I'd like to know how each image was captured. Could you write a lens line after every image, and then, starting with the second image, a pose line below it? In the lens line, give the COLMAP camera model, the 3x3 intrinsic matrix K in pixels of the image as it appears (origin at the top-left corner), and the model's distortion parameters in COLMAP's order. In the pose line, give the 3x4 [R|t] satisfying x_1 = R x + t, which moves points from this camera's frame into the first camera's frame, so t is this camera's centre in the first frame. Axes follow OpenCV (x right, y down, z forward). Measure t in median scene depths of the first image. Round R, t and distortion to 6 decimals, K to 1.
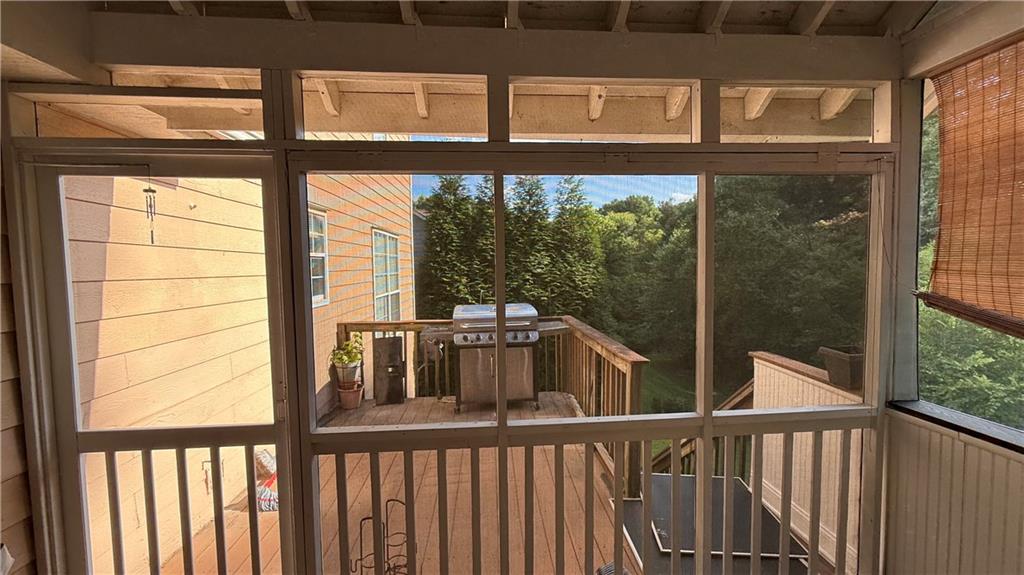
lens RADIAL K [[408.7, 0, 517.8], [0, 408.7, 287.8], [0, 0, 1]] dist [-0.011216, -0.000608]
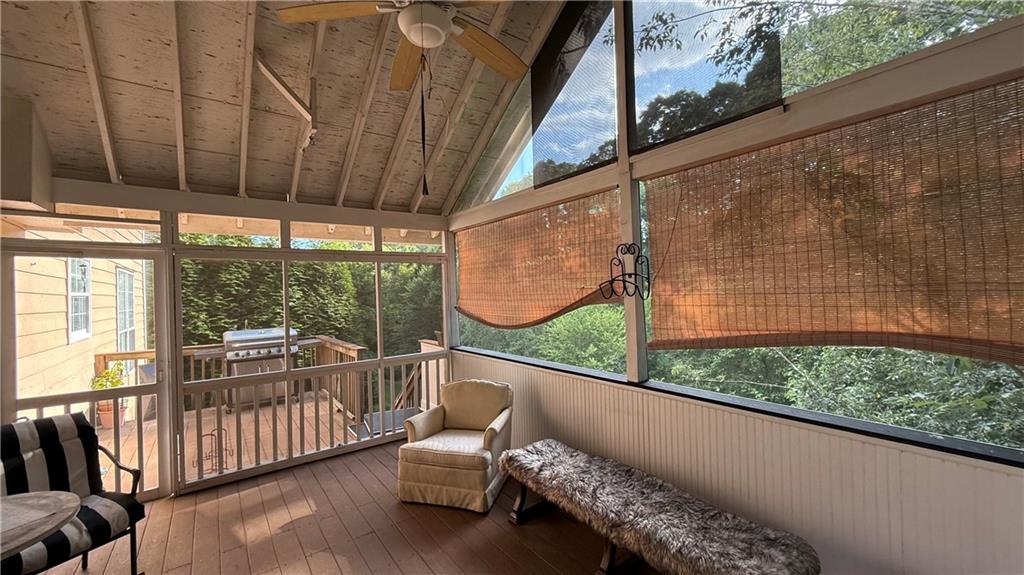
lens RADIAL K [[408.7, 0, 517.2], [0, 408.7, 289.5], [0, 0, 1]] dist [-0.011216, -0.000608]
pose [[0.841705, -0.008179, 0.539876, -0.033347], [0.047337, 0.997153, -0.058695, 0.014854], [-0.537859, 0.074960, 0.839696, -0.291078]]
